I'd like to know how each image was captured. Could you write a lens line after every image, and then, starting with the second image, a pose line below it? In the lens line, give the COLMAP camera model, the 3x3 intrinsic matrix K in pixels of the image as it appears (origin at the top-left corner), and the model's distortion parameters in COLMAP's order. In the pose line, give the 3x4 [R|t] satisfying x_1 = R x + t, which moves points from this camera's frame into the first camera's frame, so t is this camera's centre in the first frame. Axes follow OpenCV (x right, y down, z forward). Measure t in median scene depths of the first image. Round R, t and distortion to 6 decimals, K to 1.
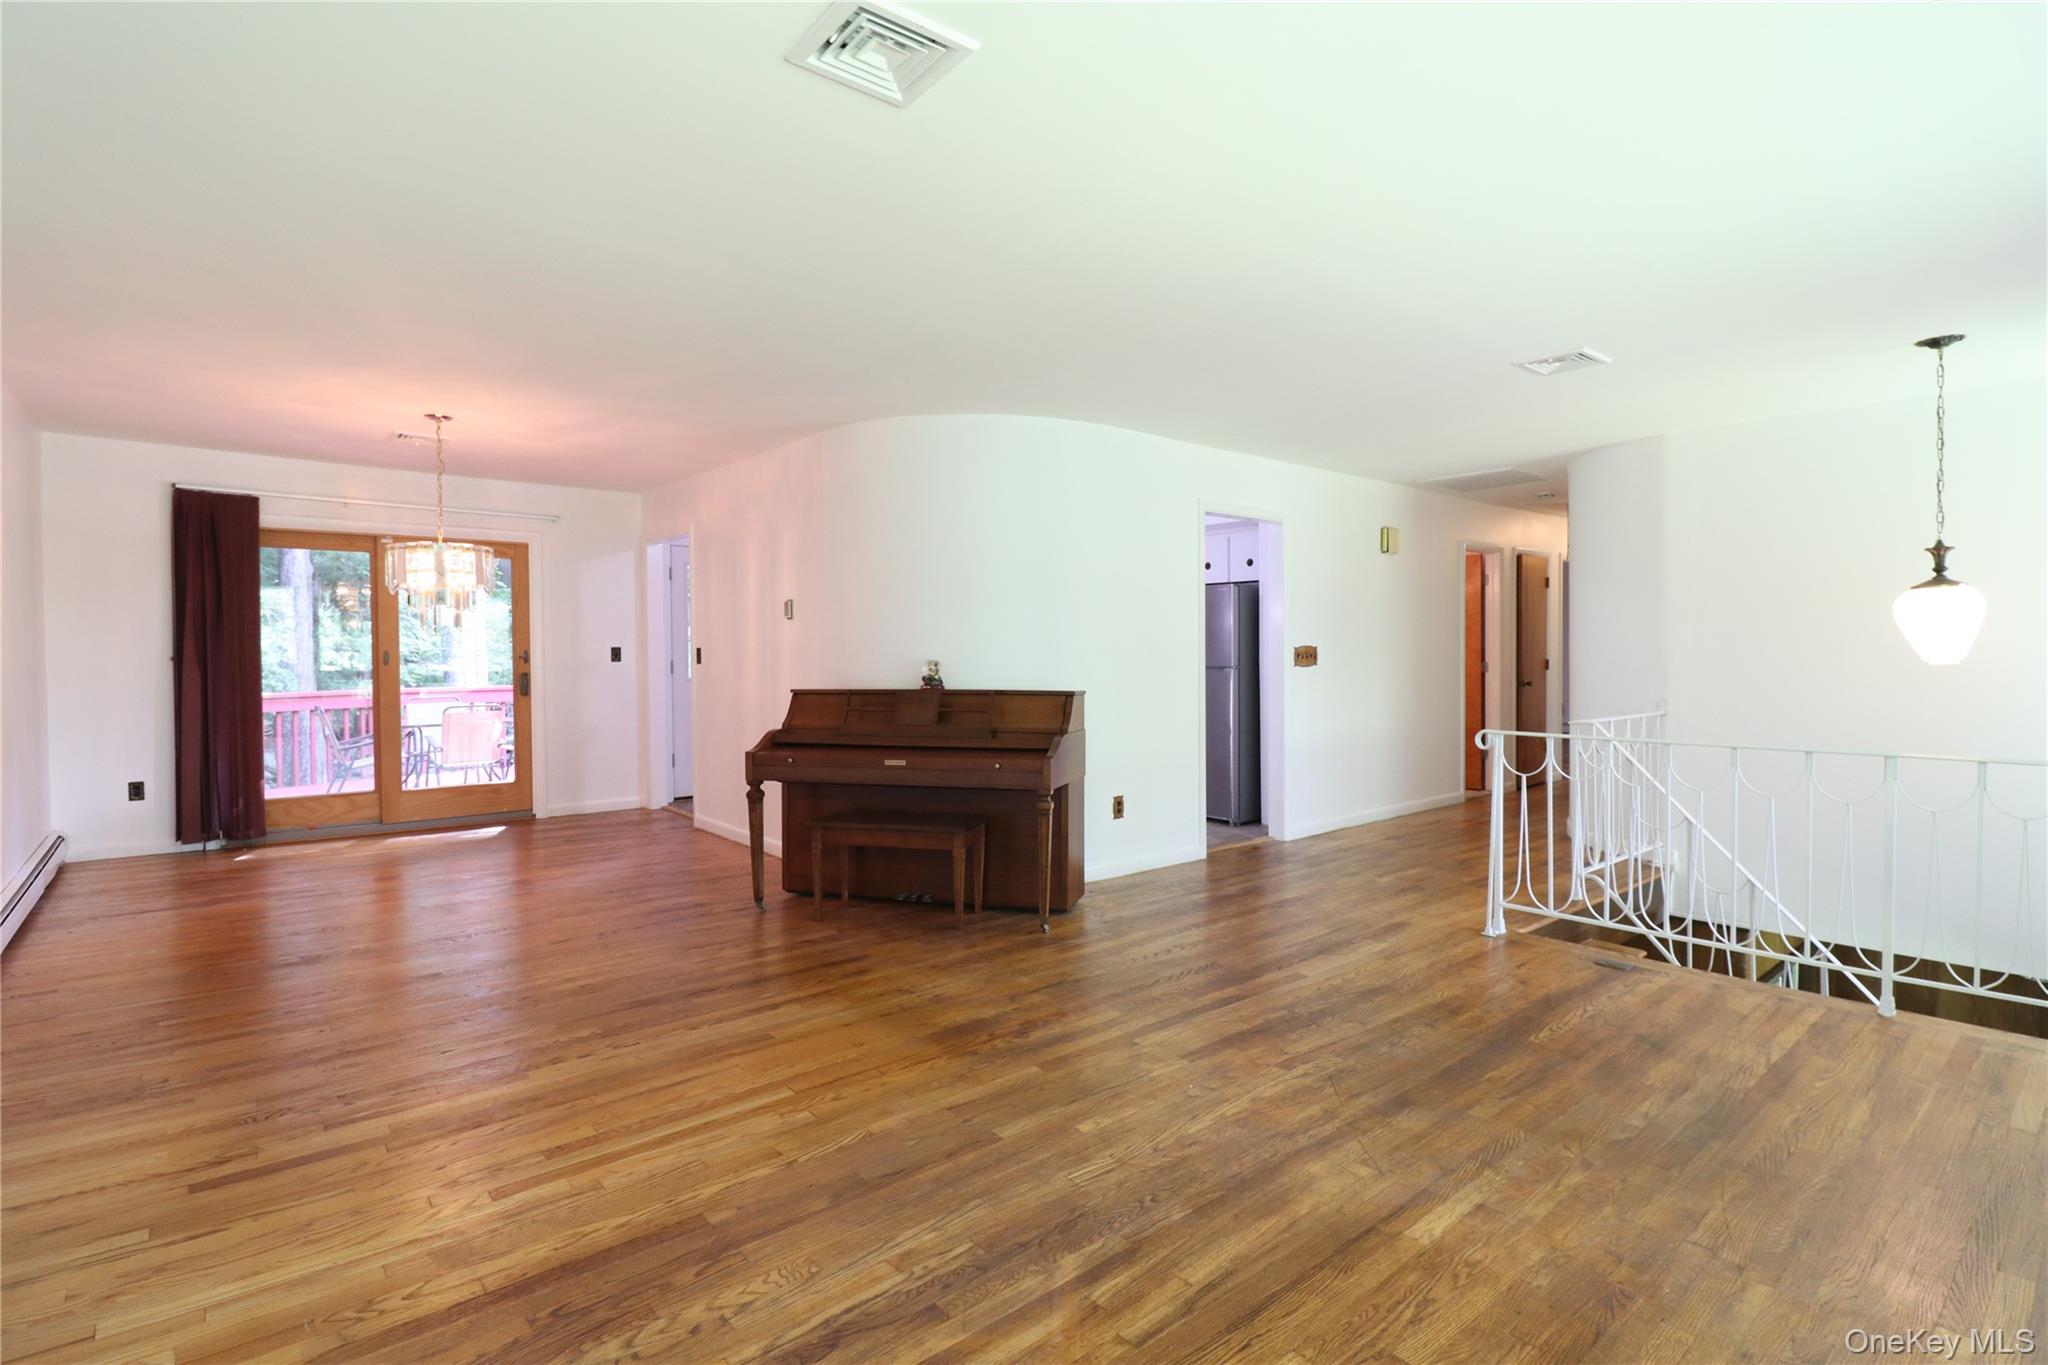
lens RADIAL K [[988.5, 0, 1063.0], [0, 988.5, 675.9], [0, 0, 1]] dist [-0.001630, -0.015215]
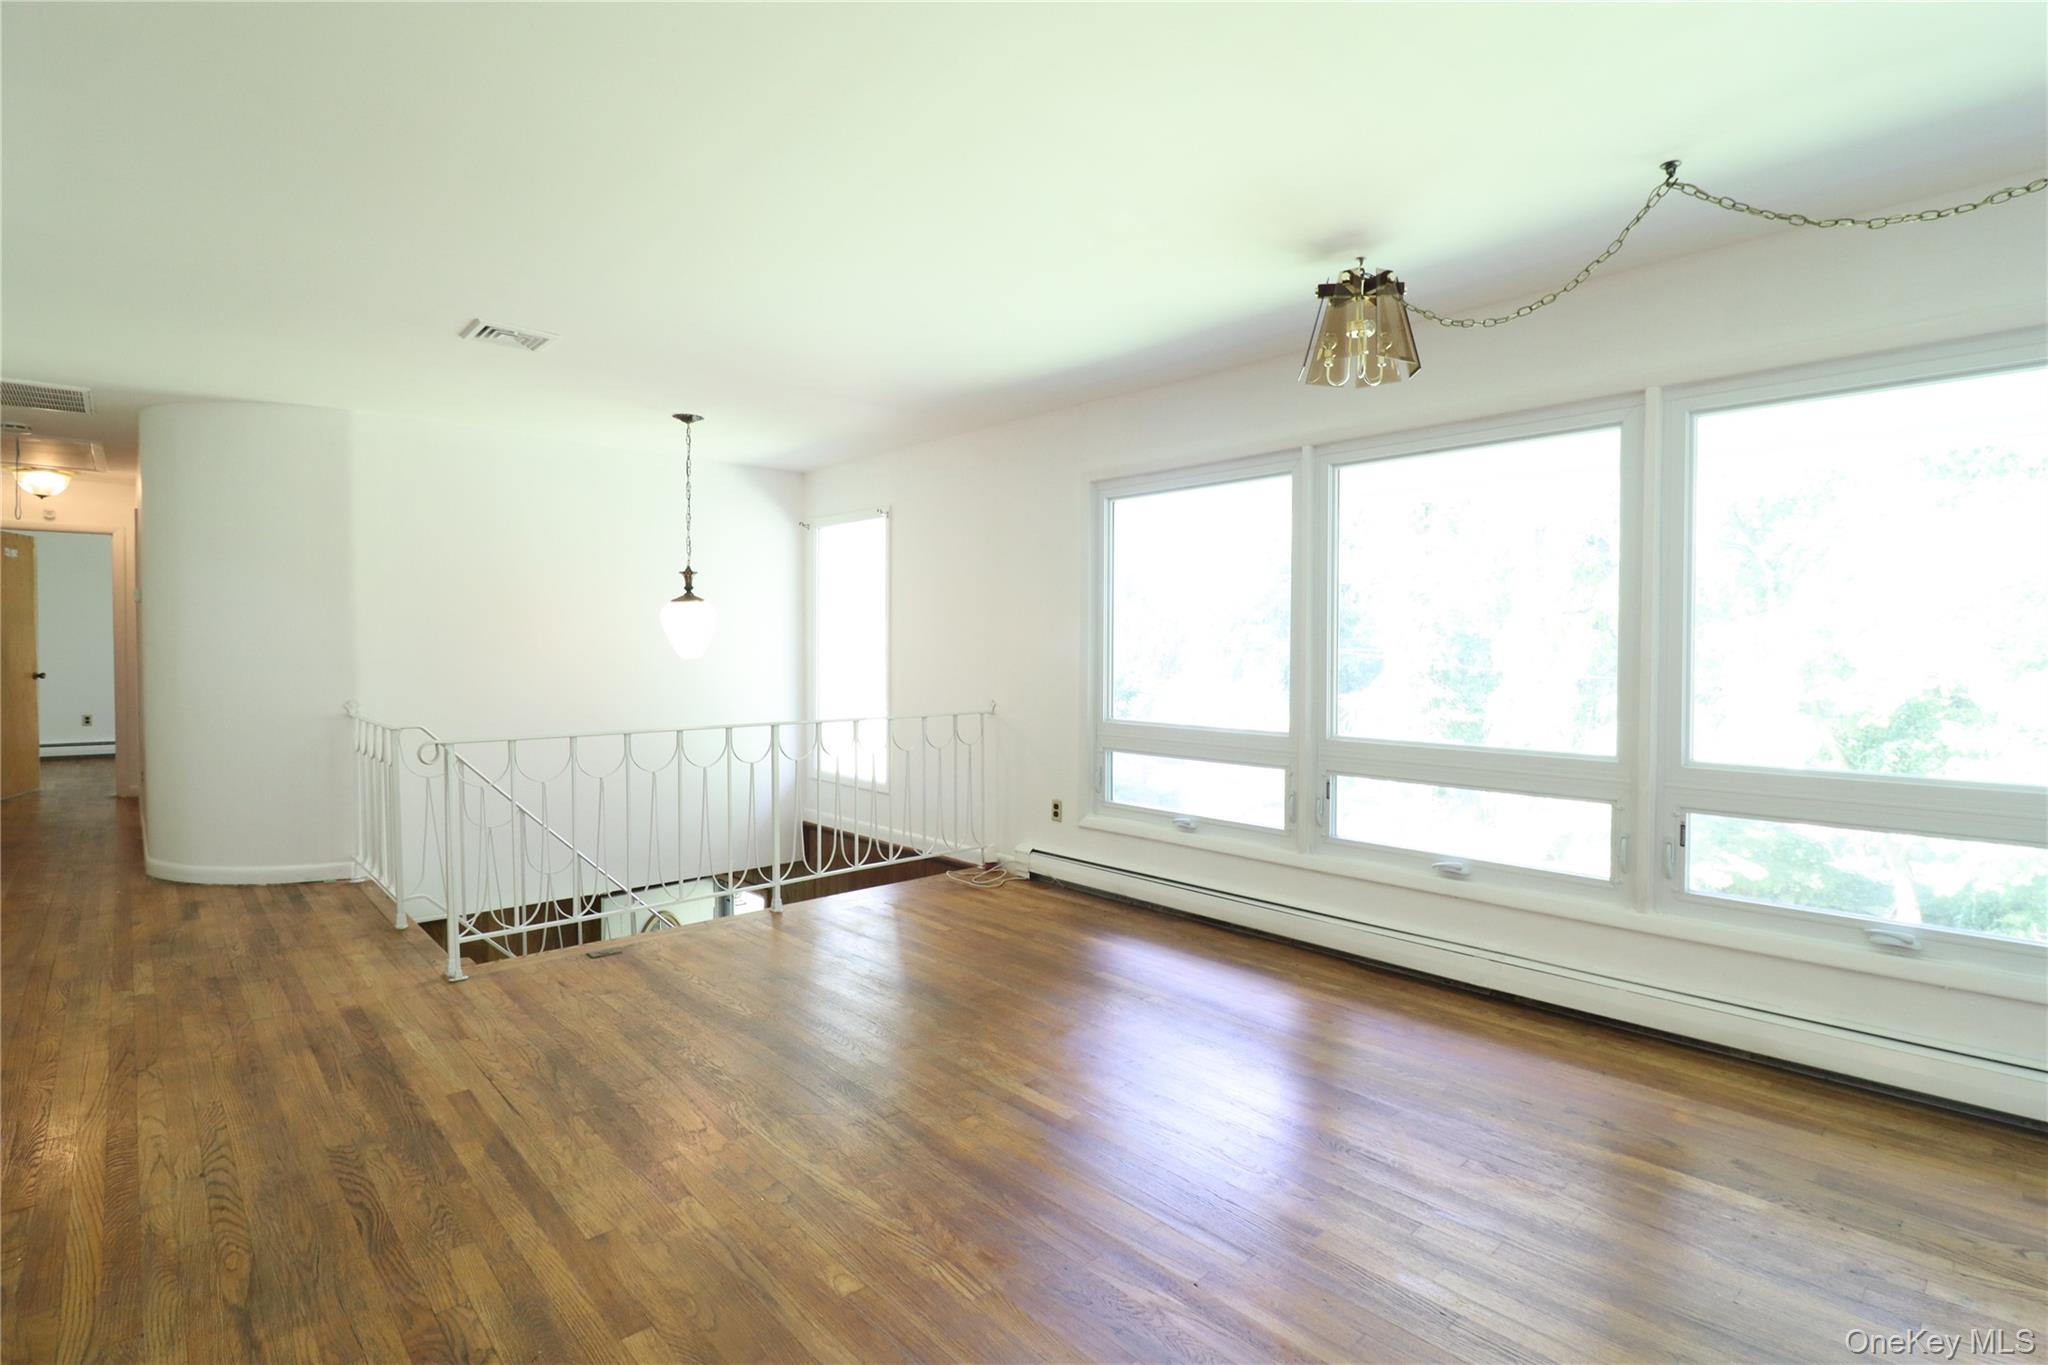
lens RADIAL K [[975.5, 0, 1031.3], [0, 975.5, 675.7], [0, 0, 1]] dist [0.002128, -0.012876]
pose [[-0.021667, -0.025895, 0.999430, -0.527717], [0.027340, 0.999275, 0.026484, -0.013217], [-0.999391, 0.027898, -0.020943, 0.650048]]
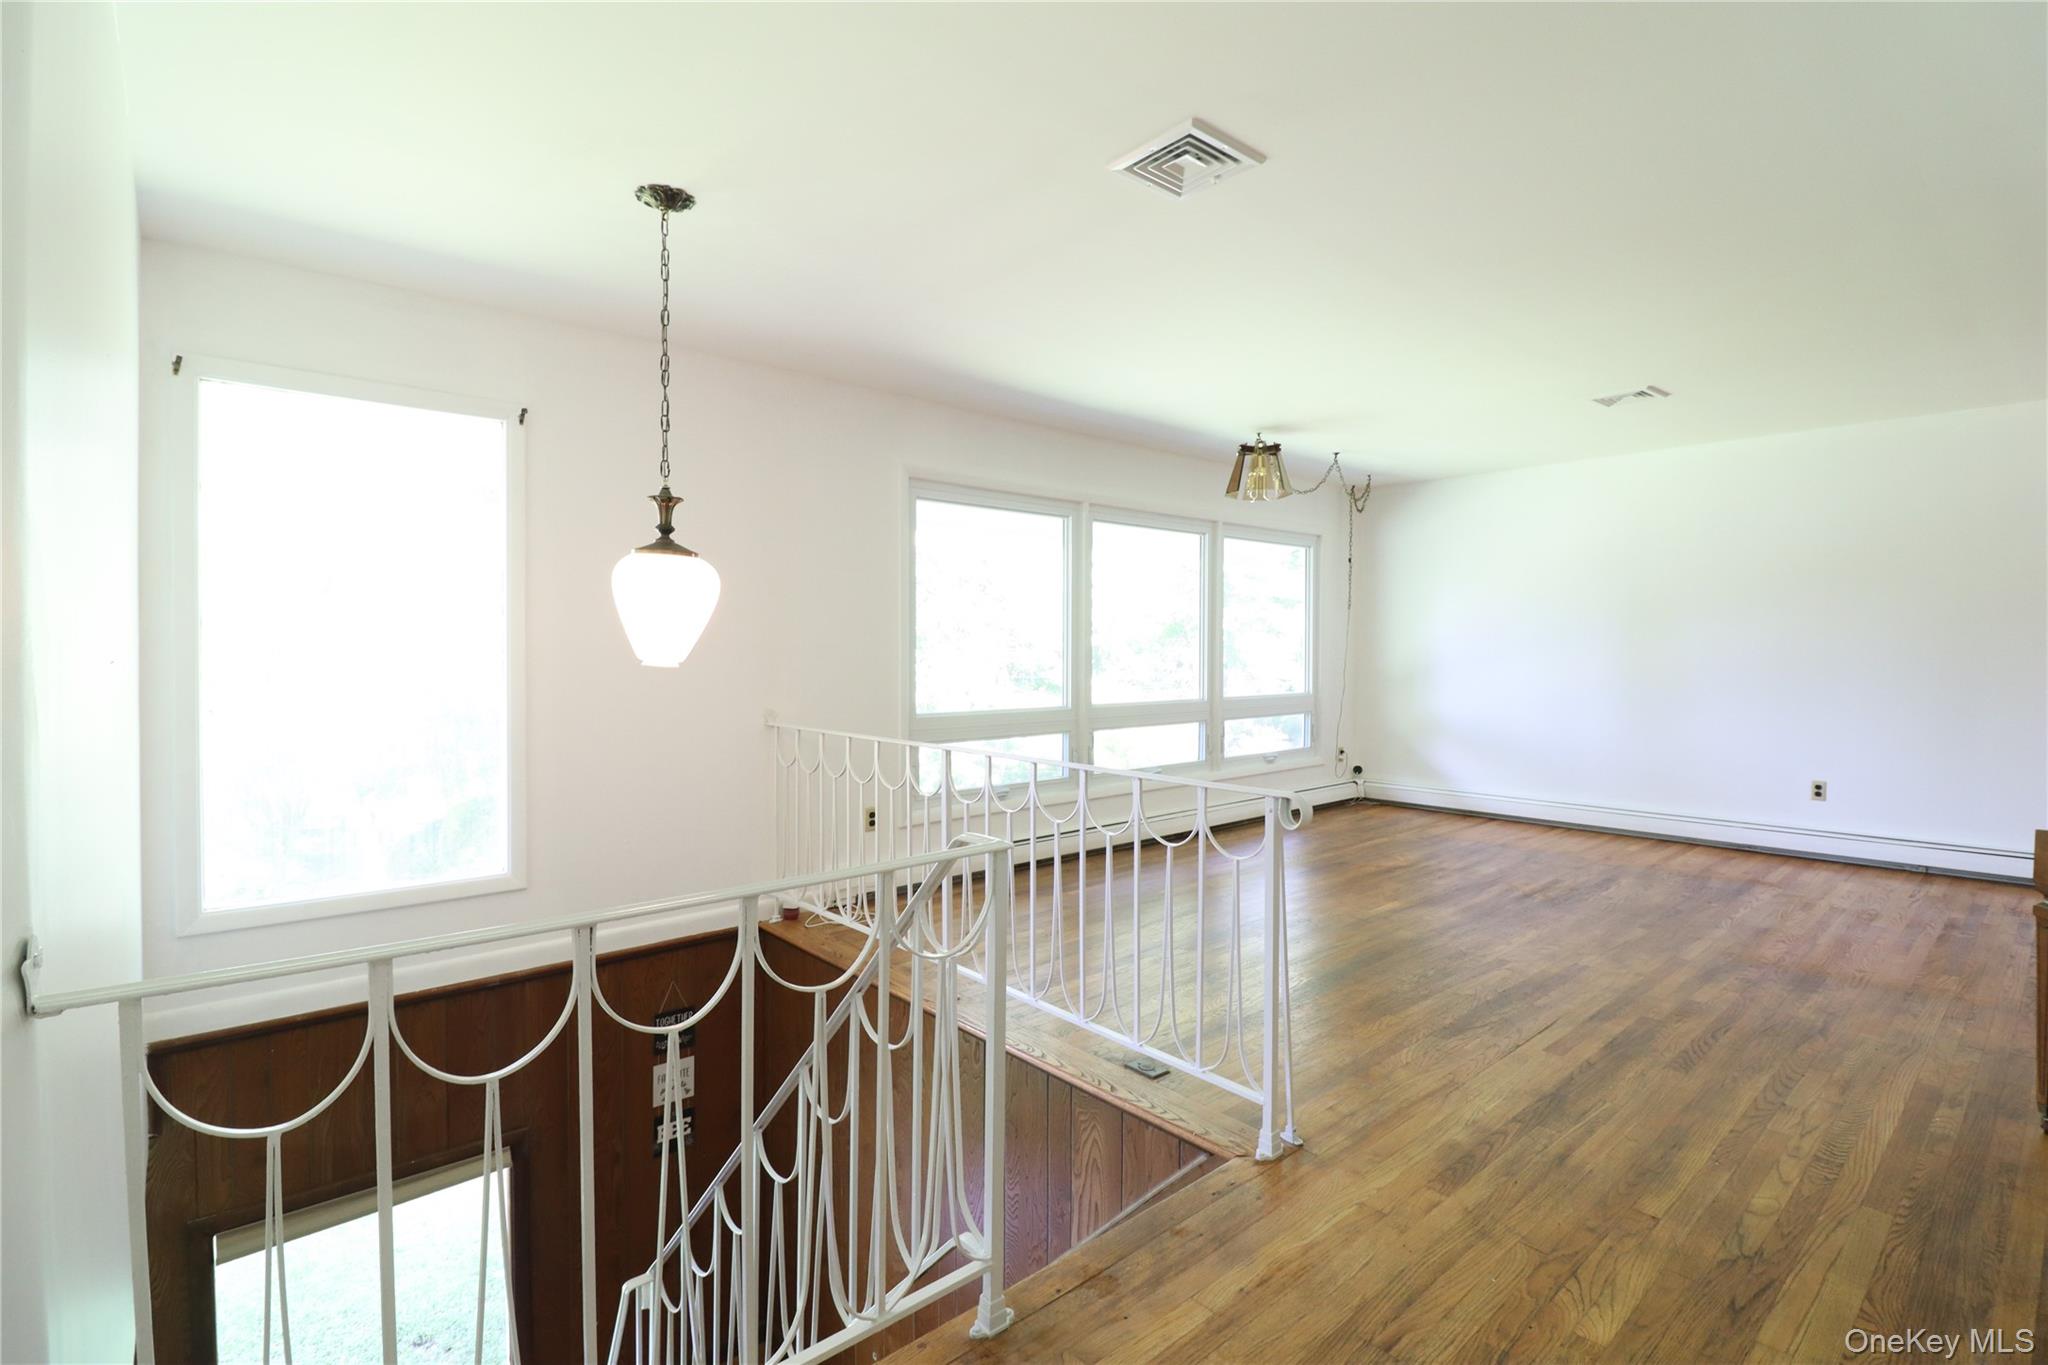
lens RADIAL K [[975.5, 0, 1031.3], [0, 975.5, 675.7], [0, 0, 1]] dist [0.002128, -0.012876]
pose [[-0.999996, -0.001819, -0.002218, 0.741264], [-0.001957, 0.997976, 0.063568, -0.057718], [0.002098, 0.063572, -0.997975, 1.964446]]
